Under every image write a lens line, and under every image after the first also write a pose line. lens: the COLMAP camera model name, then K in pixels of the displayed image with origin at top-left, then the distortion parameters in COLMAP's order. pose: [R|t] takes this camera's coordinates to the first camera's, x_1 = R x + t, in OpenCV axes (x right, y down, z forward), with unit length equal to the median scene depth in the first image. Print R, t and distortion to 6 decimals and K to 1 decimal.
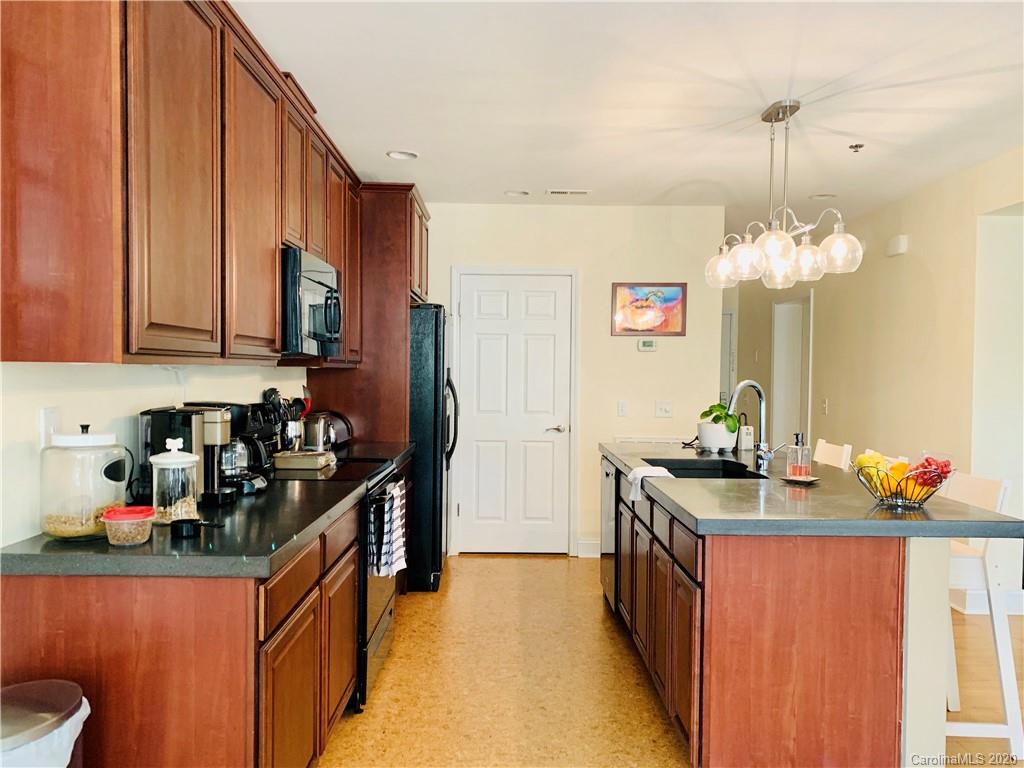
lens RADIAL K [[773.9, 0, 519.1], [0, 773.9, 389.0], [0, 0, 1]] dist [0.055481, -0.058459]
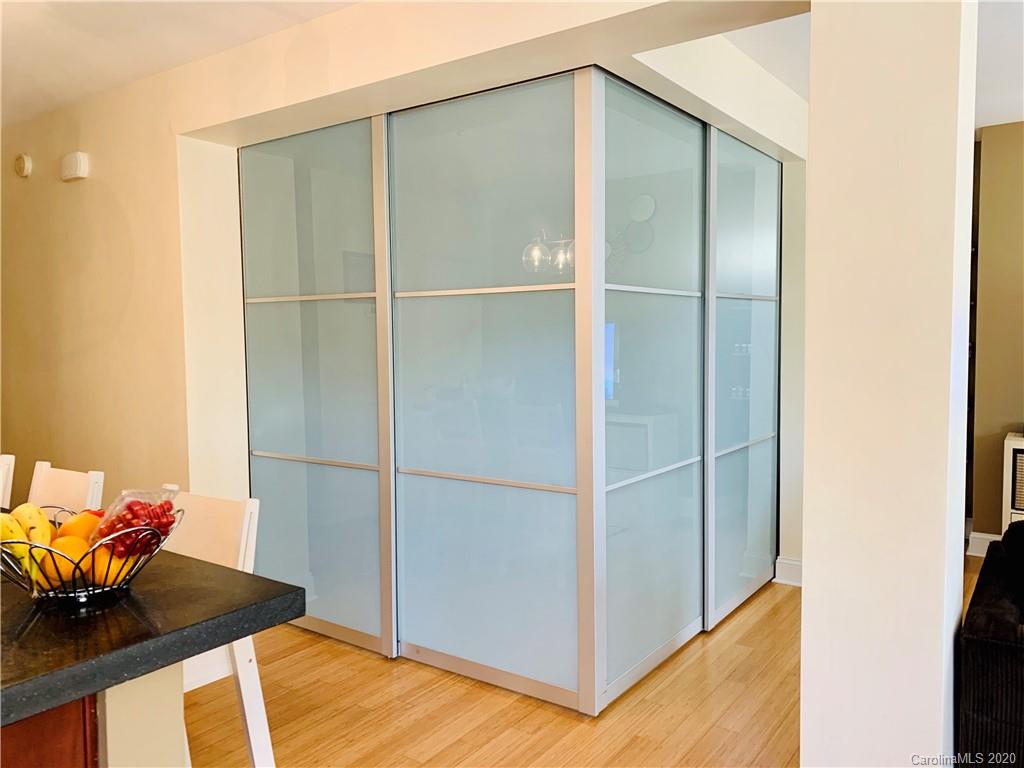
lens RADIAL K [[773.9, 0, 516.5], [0, 773.9, 385.9], [0, 0, 1]] dist [0.055481, -0.058459]
pose [[0.591248, -0.071977, 0.803272, 0.275558], [0.037586, 0.997386, 0.061705, -0.011476], [-0.805614, -0.006291, 0.592408, 0.512572]]
